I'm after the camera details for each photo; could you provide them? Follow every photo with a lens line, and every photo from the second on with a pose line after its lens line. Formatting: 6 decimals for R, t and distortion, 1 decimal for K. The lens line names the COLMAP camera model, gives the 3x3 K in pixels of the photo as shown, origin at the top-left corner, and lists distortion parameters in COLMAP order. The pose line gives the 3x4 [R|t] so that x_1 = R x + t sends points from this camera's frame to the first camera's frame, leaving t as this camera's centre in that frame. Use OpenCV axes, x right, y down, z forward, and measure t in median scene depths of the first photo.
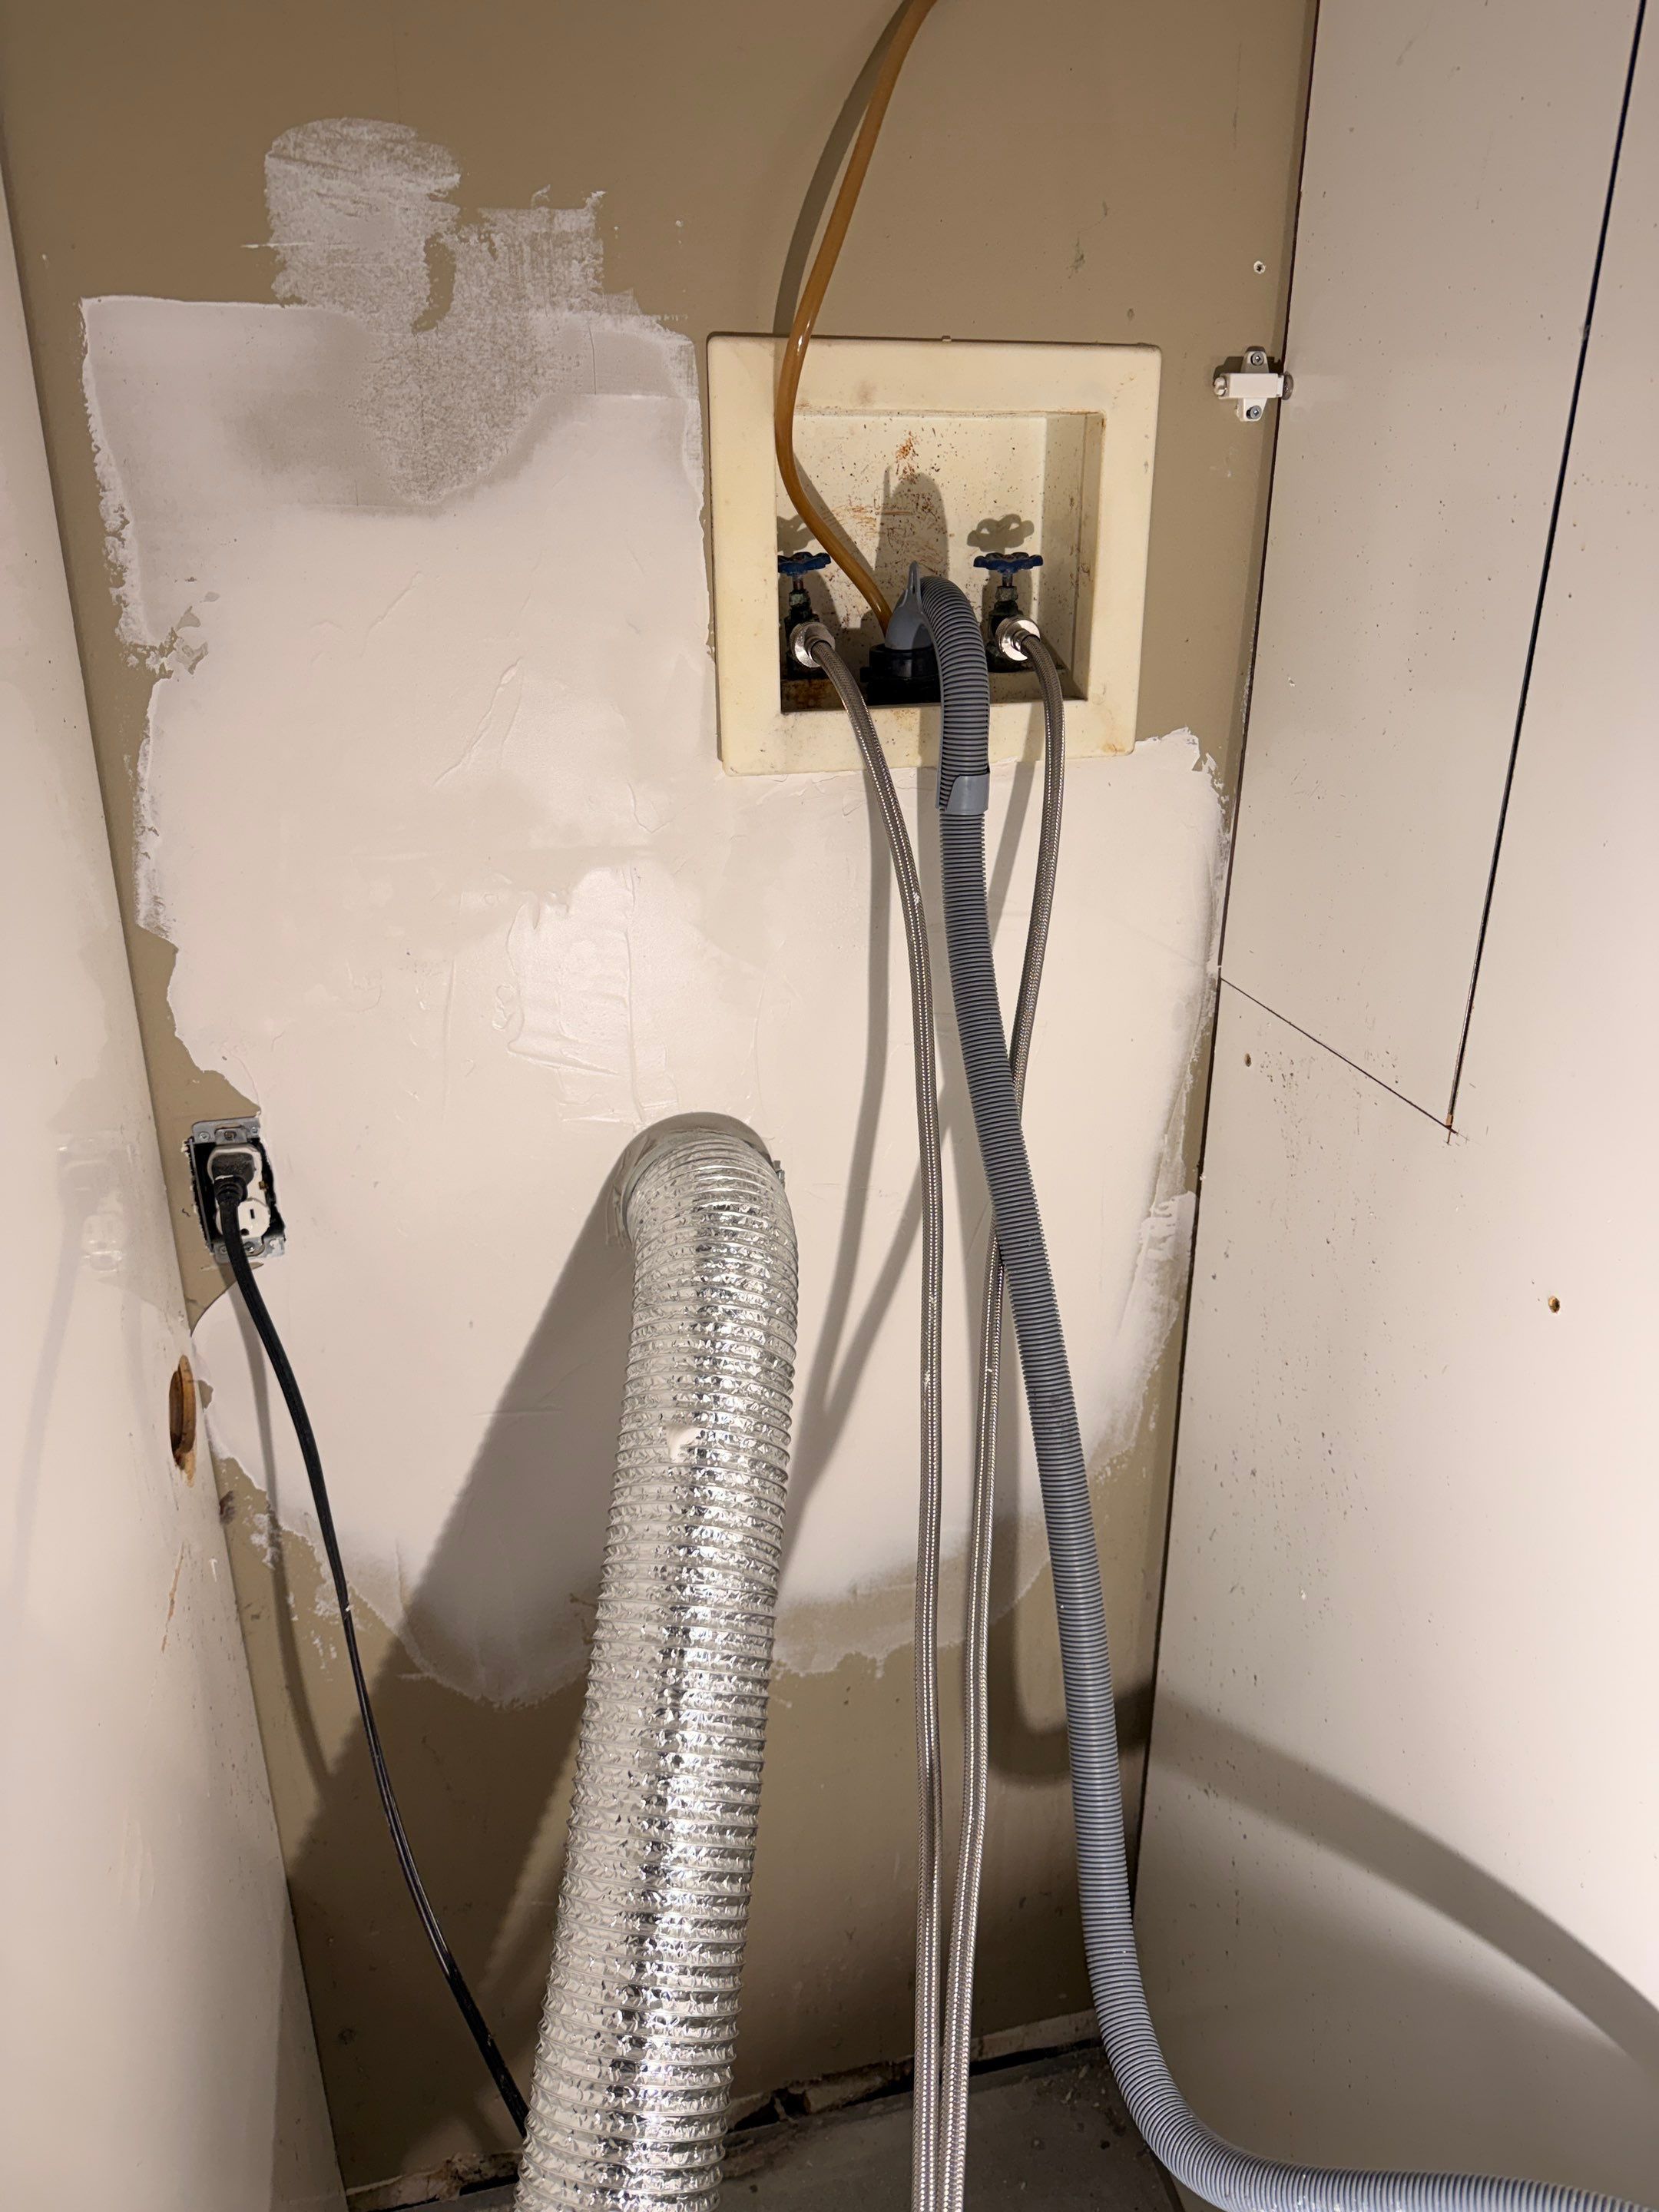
lens RADIAL K [[1577.0, 0, 835.8], [0, 1577.0, 1084.9], [0, 0, 1]] dist [0.015879, -0.043688]
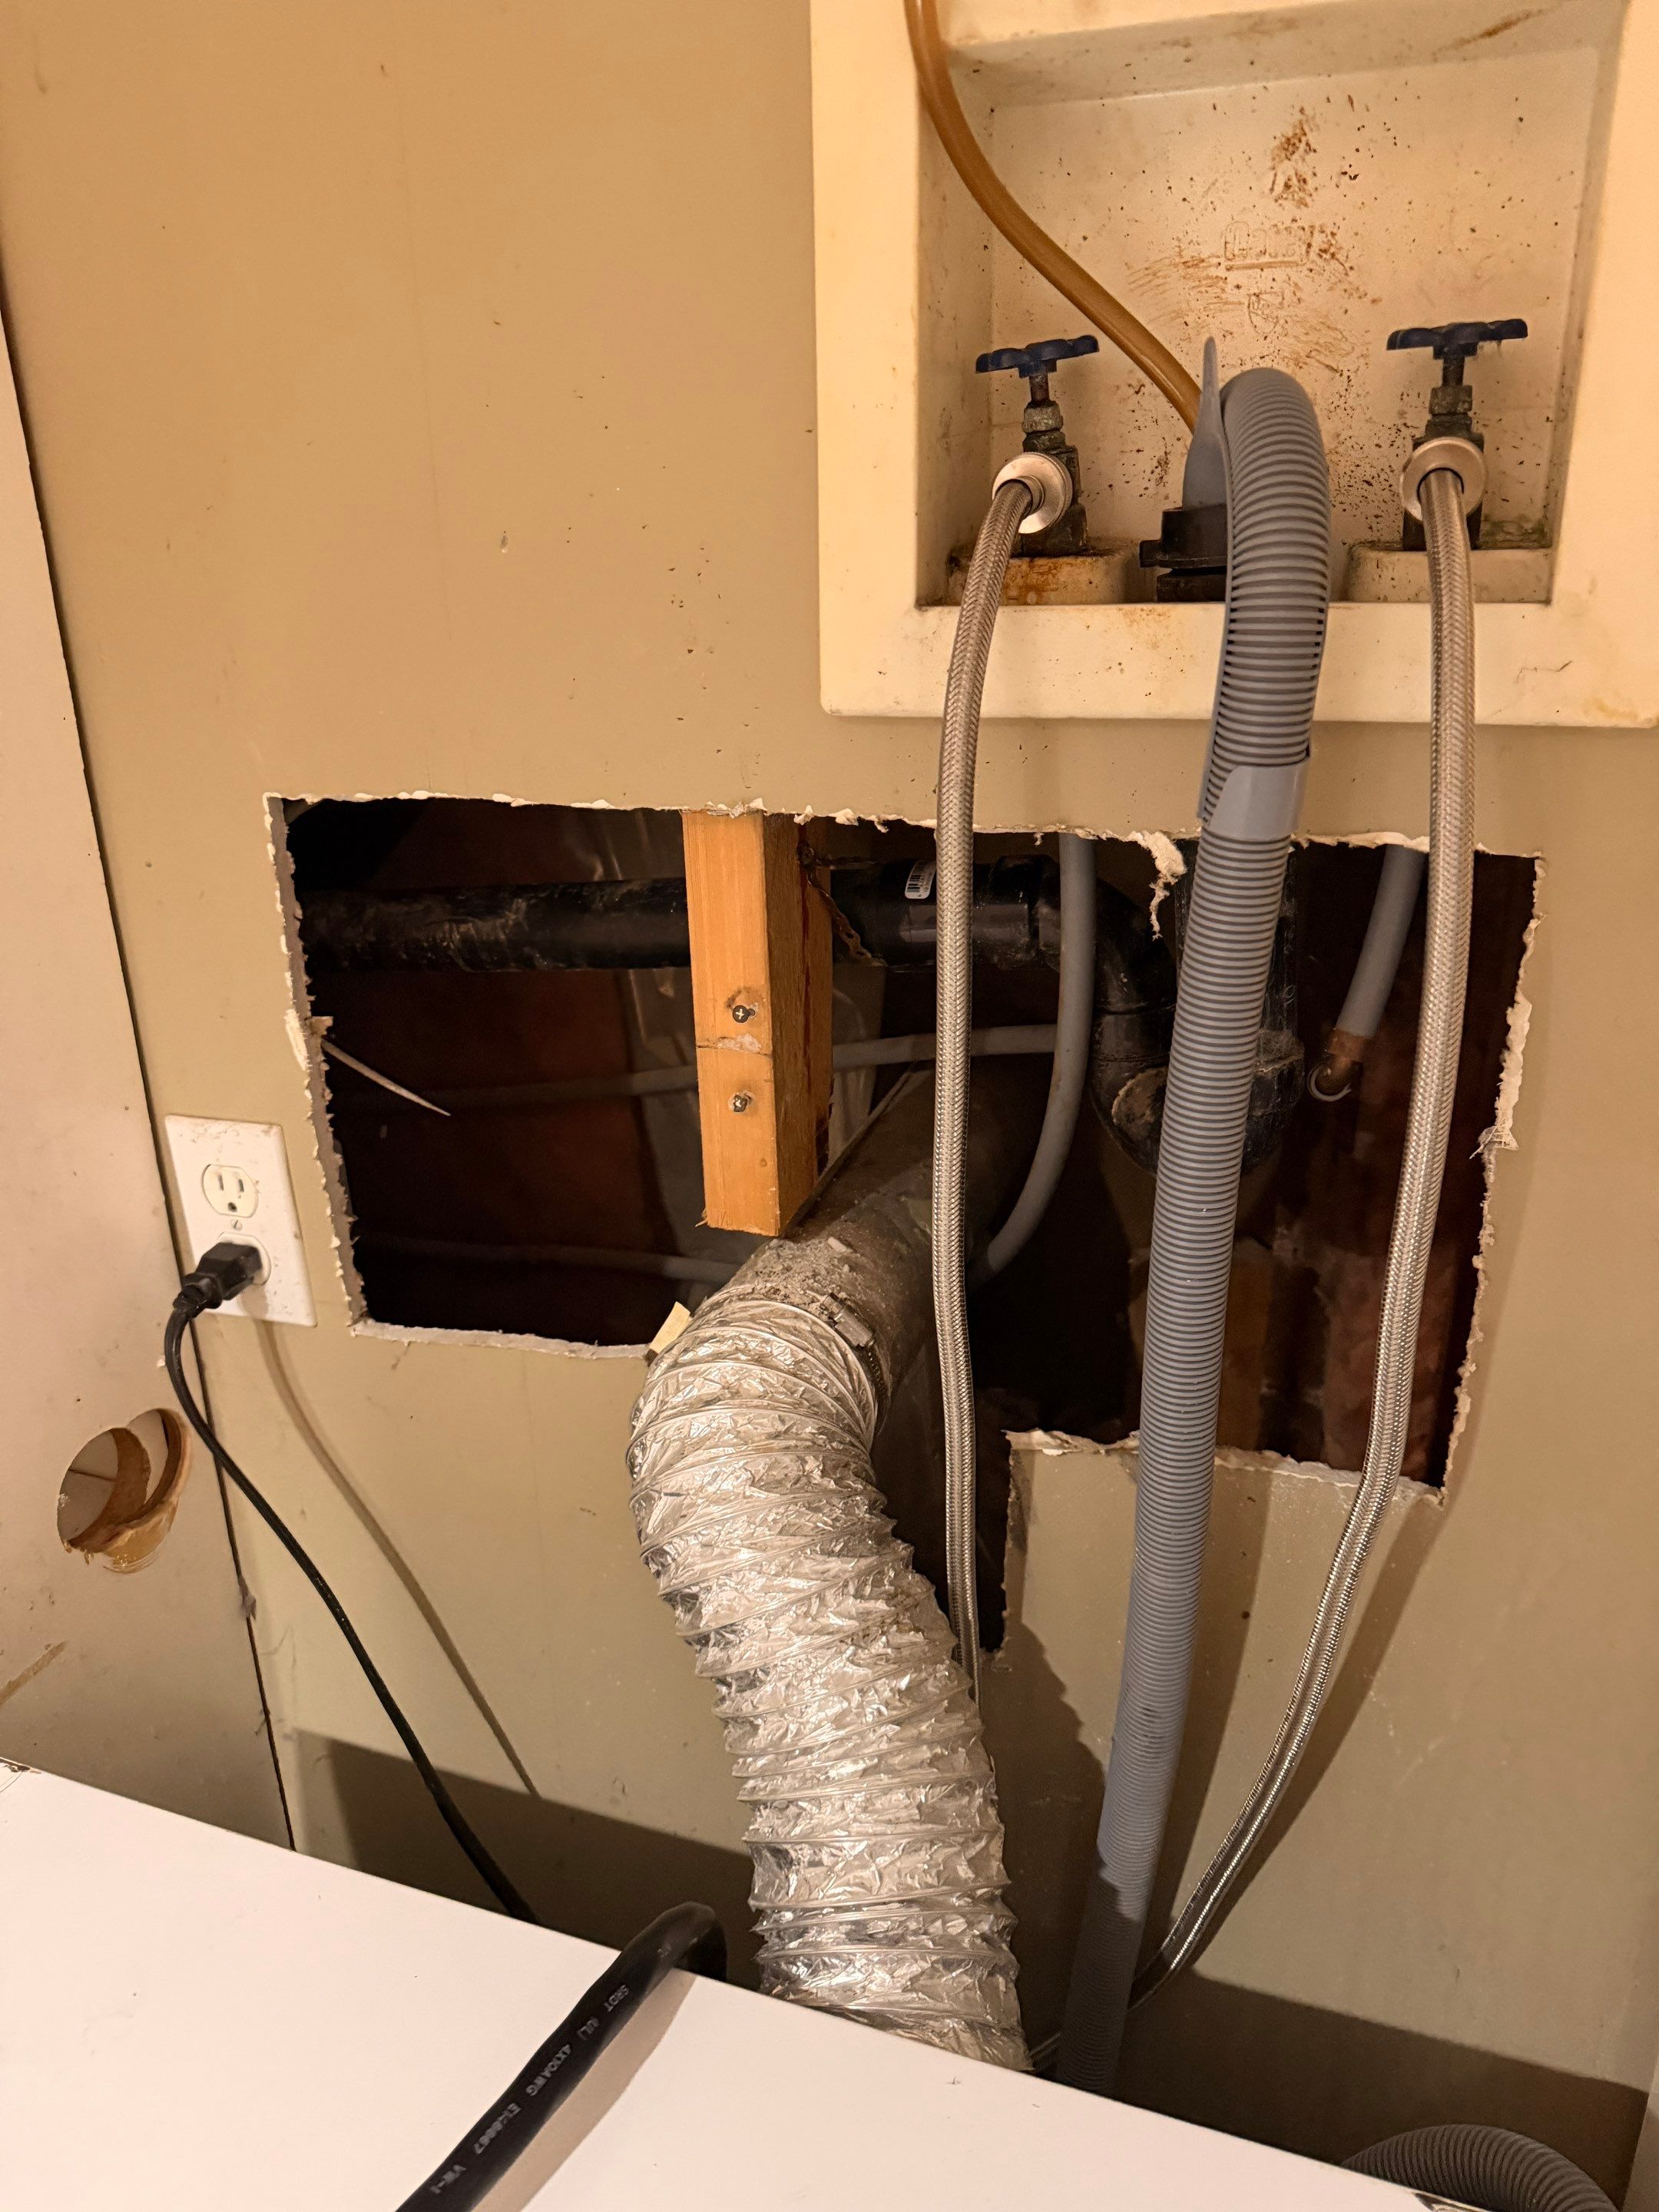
lens RADIAL K [[1577.0, 0, 803.2], [0, 1577.0, 1093.3], [0, 0, 1]] dist [0.015879, -0.043688]
pose [[0.821716, 0.173158, -0.542953, 0.272638], [-0.175892, 0.983268, 0.047384, -0.081605], [0.542074, 0.056565, 0.838425, 0.502340]]
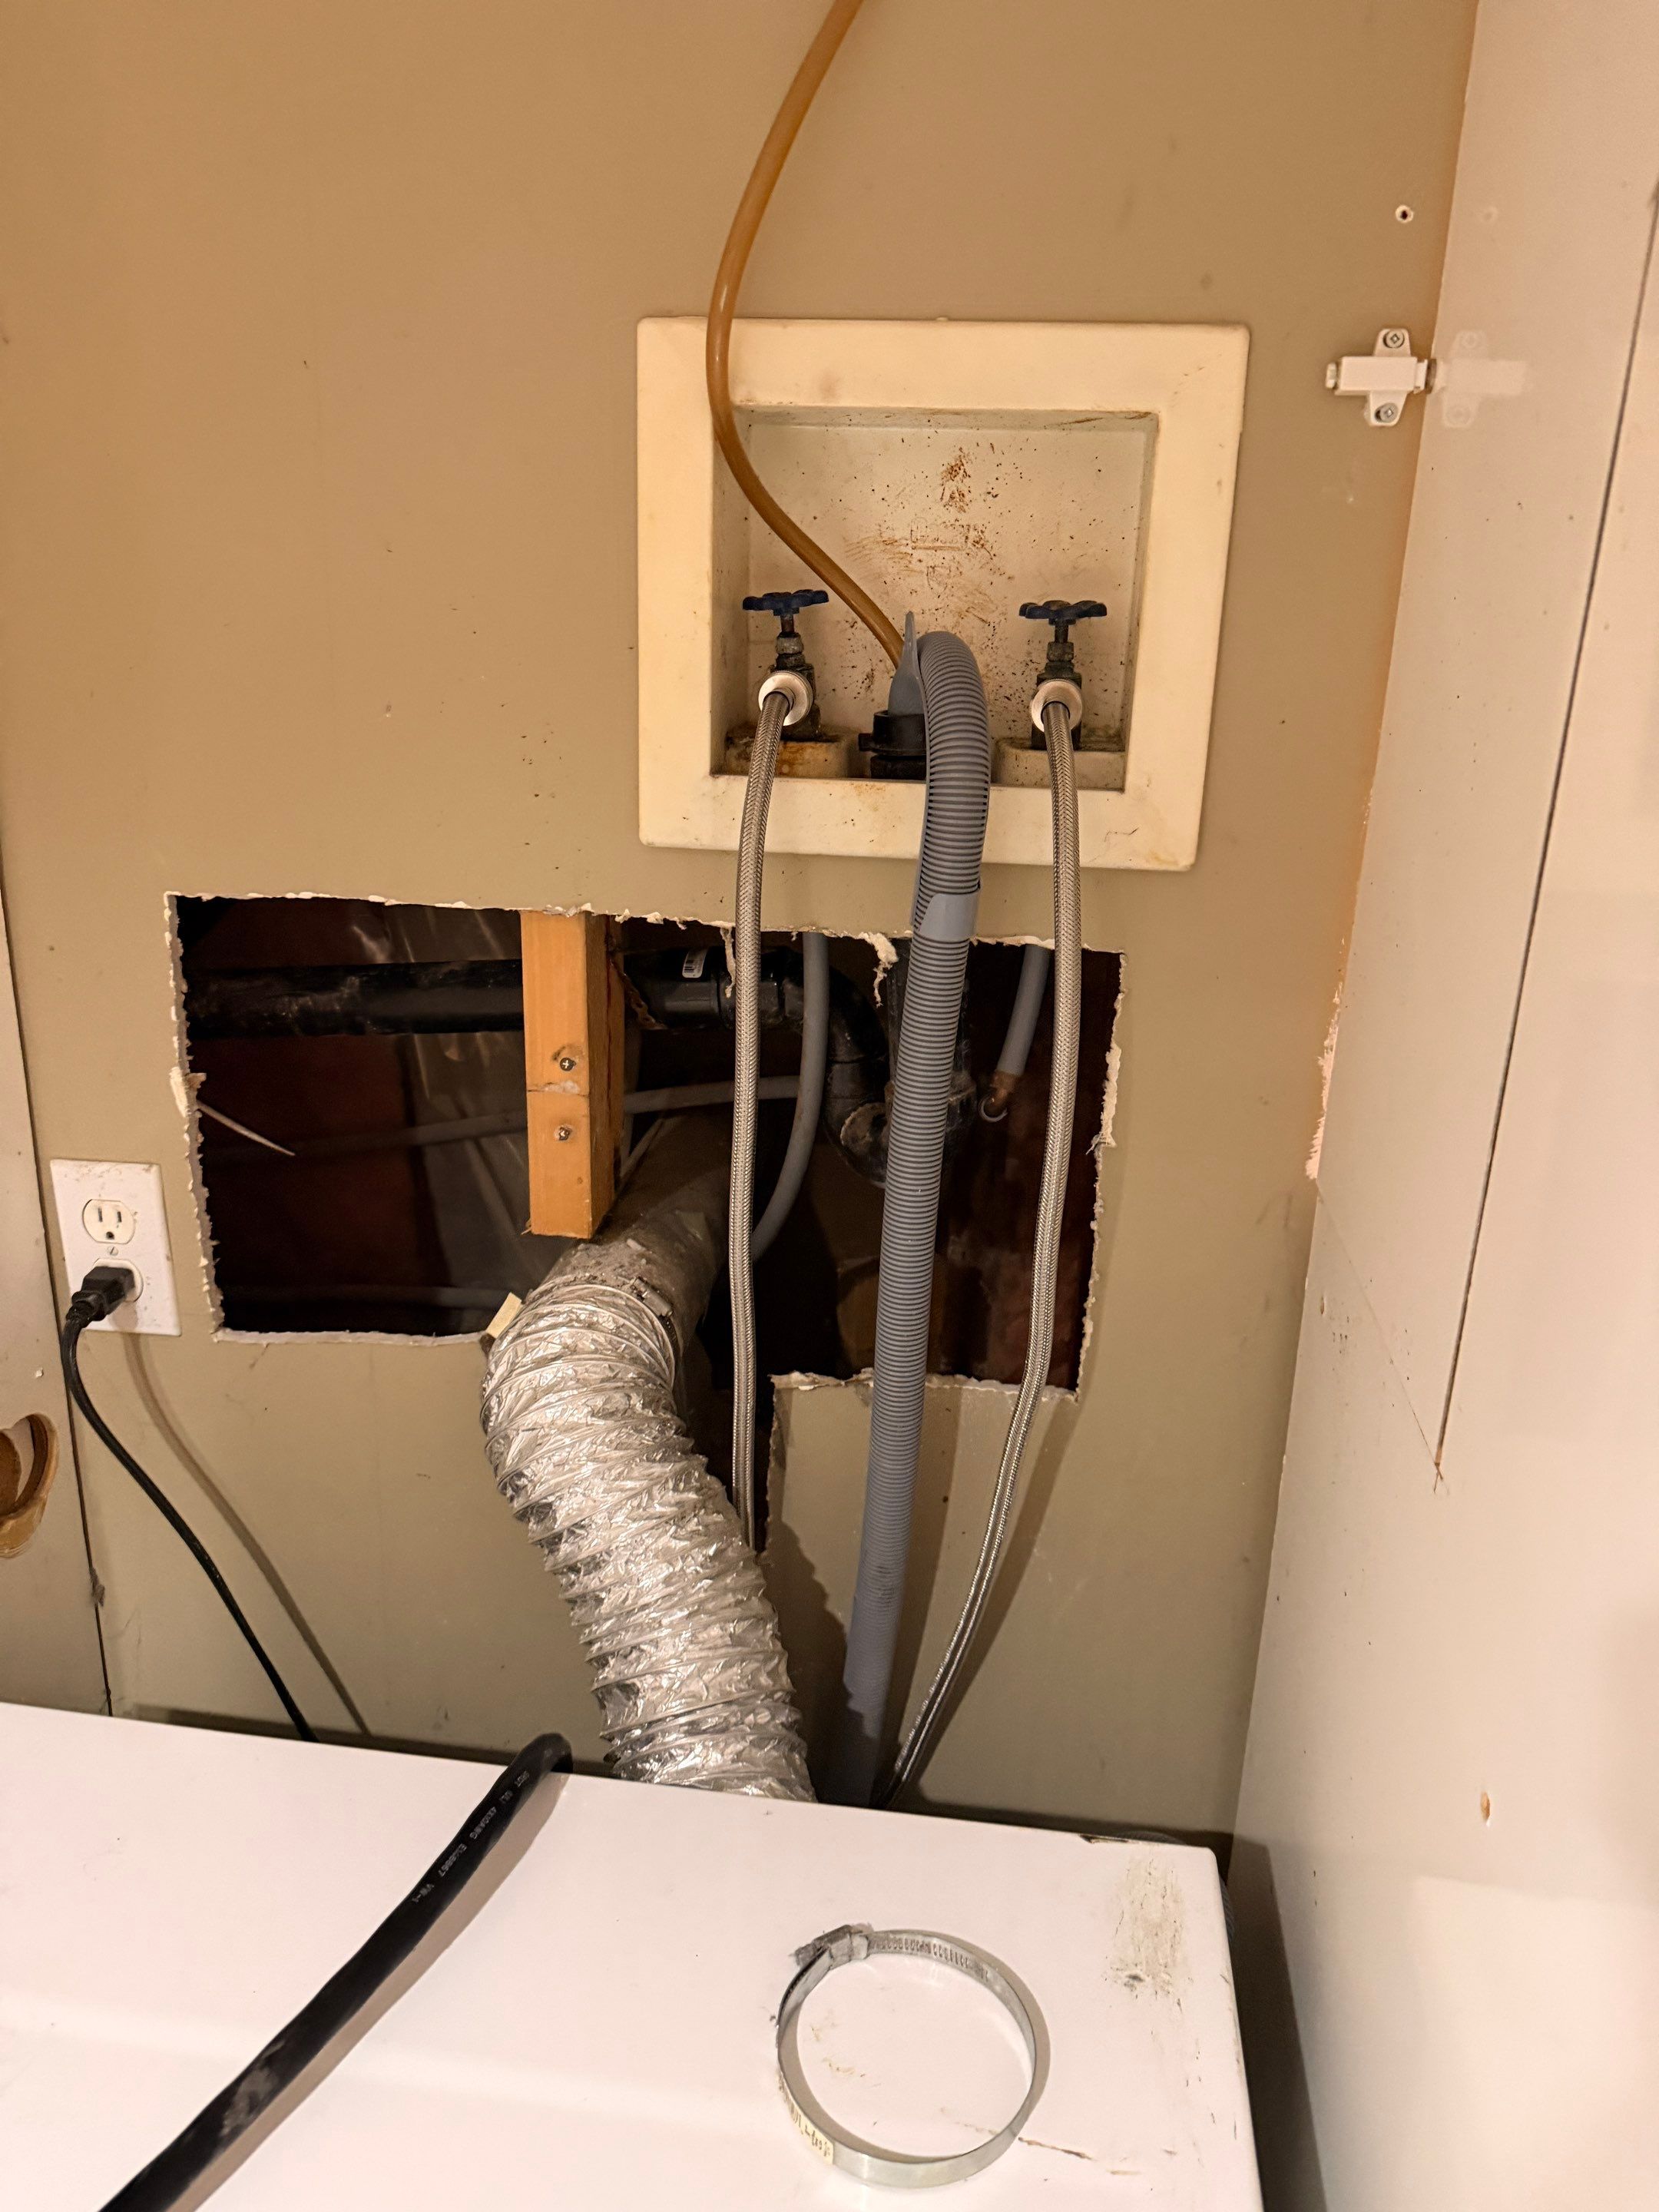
lens RADIAL K [[1577.0, 0, 829.7], [0, 1577.0, 1091.3], [0, 0, 1]] dist [0.015879, -0.043688]
pose [[0.928456, 0.134894, -0.346083, 0.324826], [-0.158407, 0.986545, -0.040438, -0.051213], [0.335972, 0.092367, 0.937332, 0.271040]]
